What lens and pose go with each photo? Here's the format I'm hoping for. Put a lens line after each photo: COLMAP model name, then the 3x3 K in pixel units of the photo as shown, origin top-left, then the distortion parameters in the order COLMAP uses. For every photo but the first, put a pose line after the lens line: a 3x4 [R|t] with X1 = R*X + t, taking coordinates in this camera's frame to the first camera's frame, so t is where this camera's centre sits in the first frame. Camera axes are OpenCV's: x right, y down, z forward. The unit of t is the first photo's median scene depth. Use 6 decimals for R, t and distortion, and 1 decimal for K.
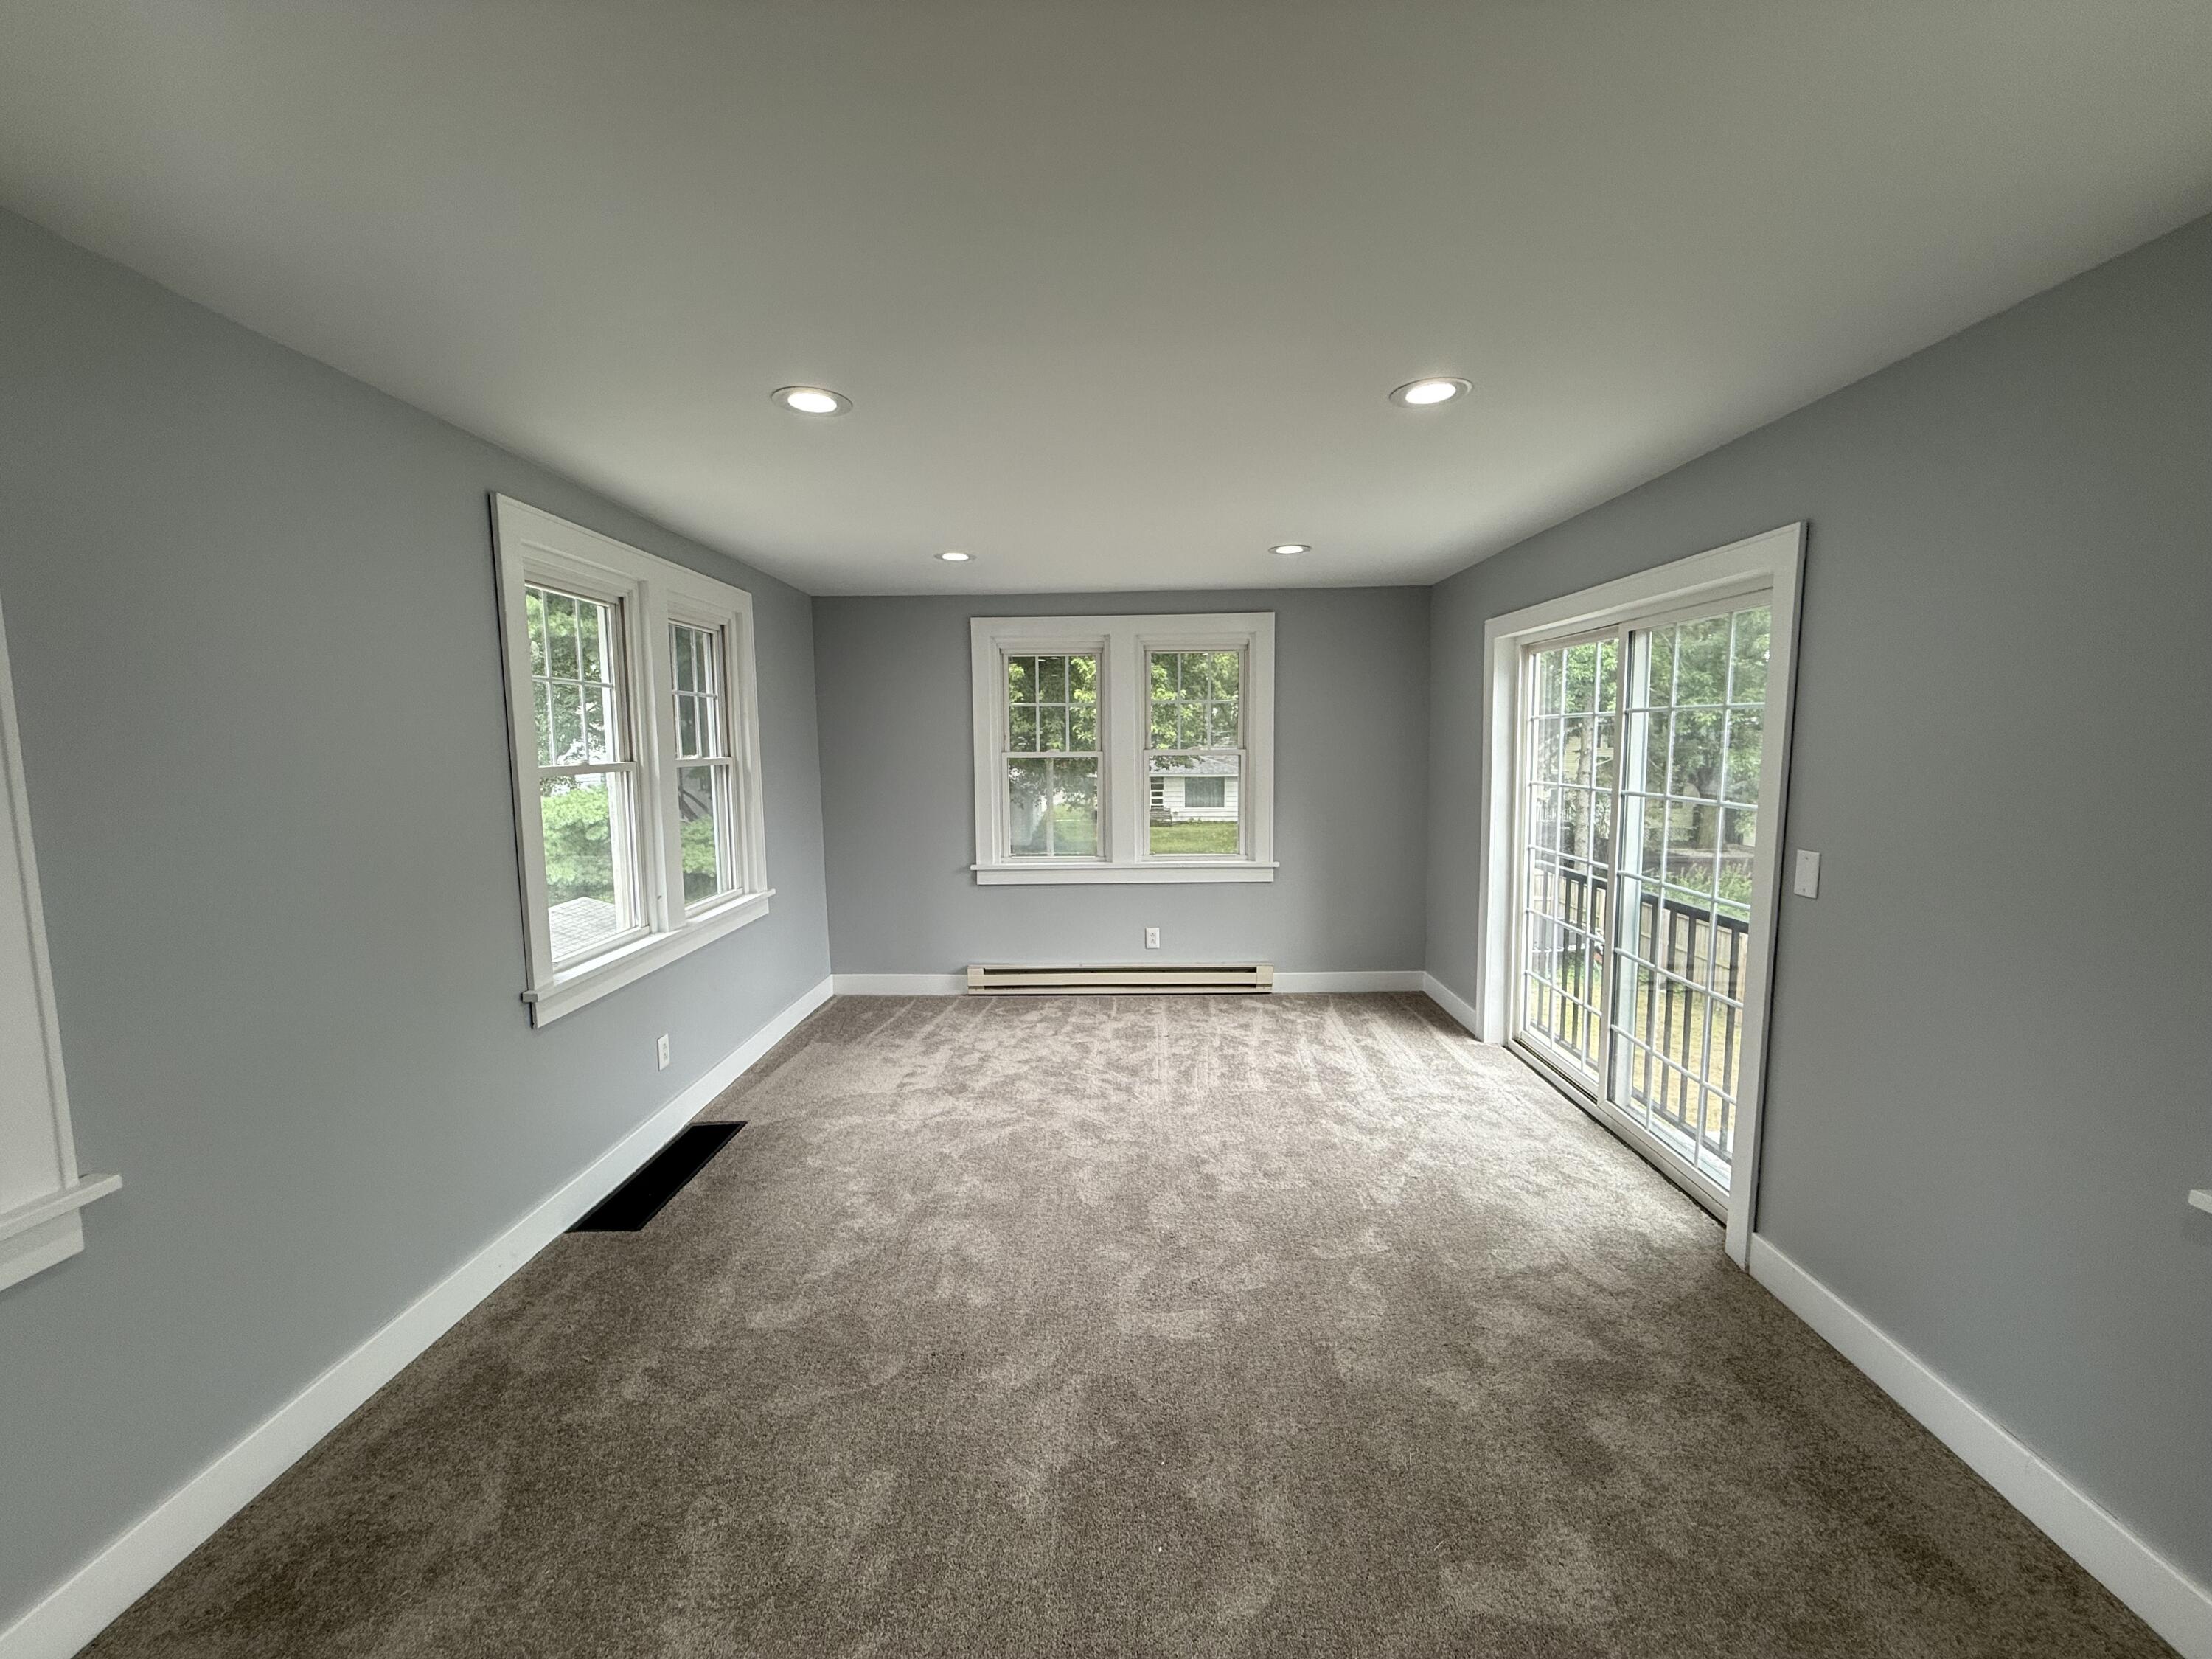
lens RADIAL K [[883.0, 0, 1104.3], [0, 883.0, 828.4], [0, 0, 1]] dist [0.001535, -0.000098]
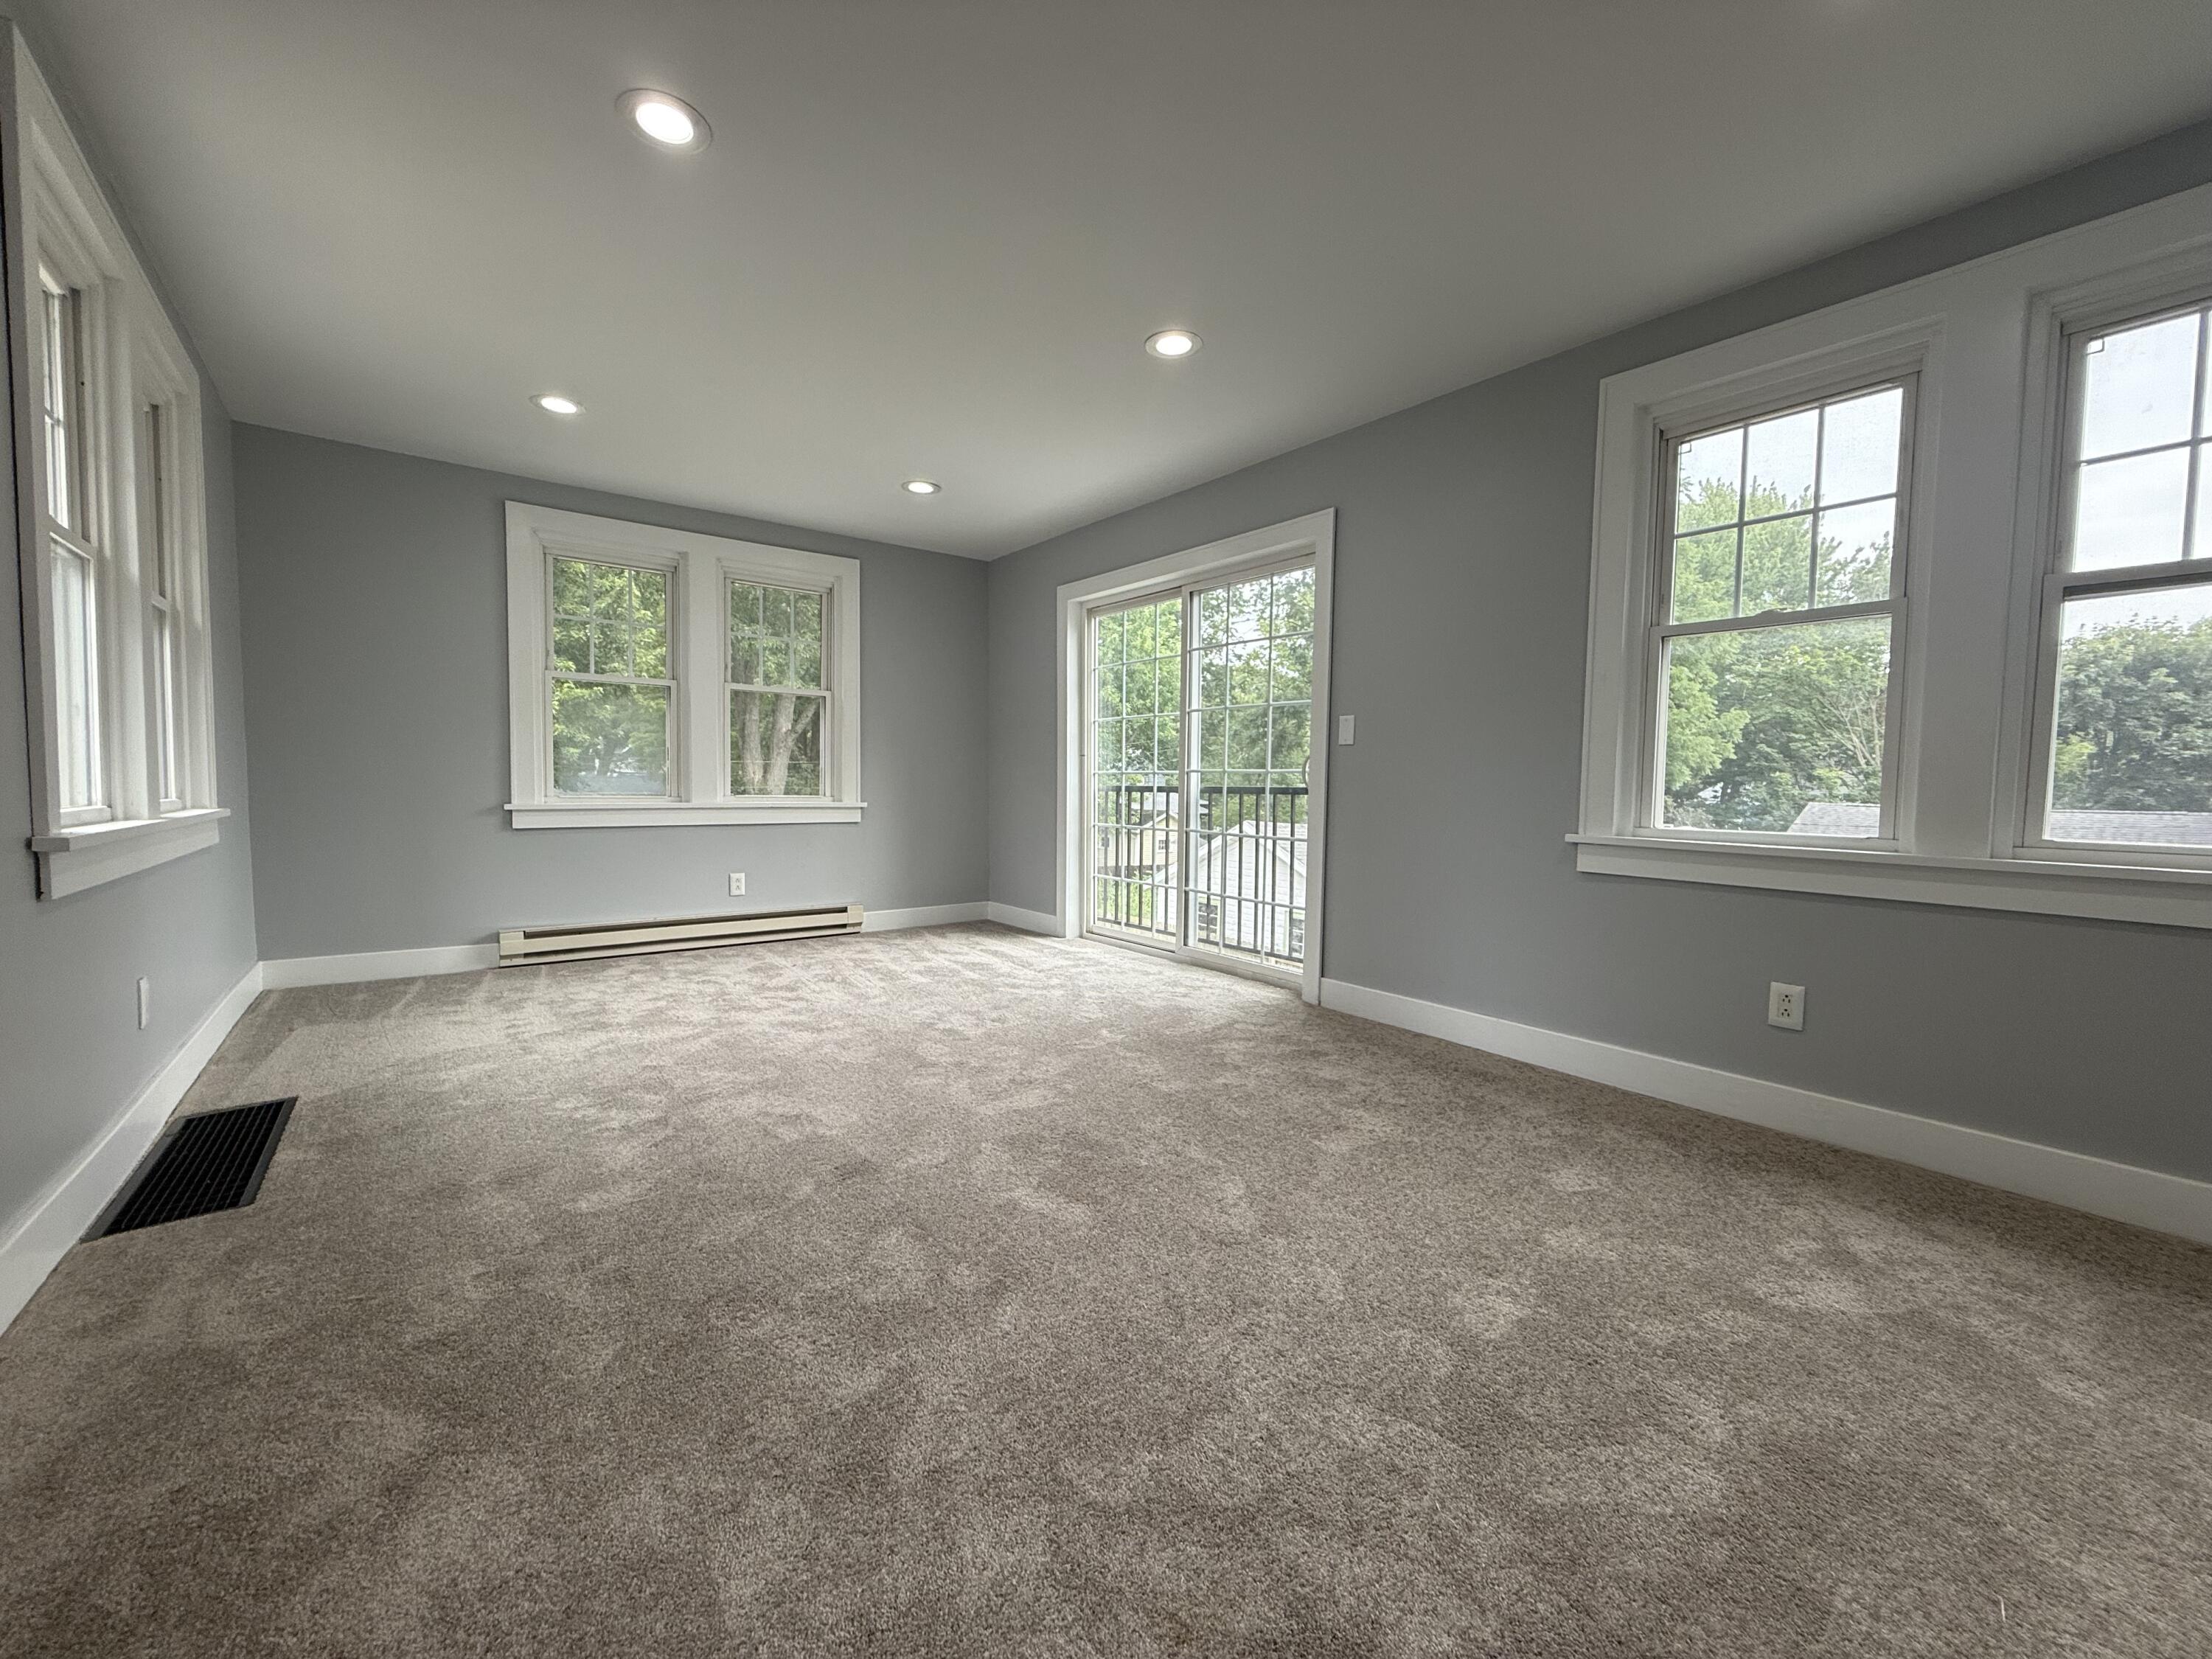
lens RADIAL K [[883.0, 0, 1099.5], [0, 883.0, 832.0], [0, 0, 1]] dist [0.001535, -0.000098]
pose [[0.776999, -0.011086, 0.629404, -0.366831], [0.042704, 0.998470, -0.035132, 0.184377], [-0.628052, 0.054175, 0.776283, 0.048407]]
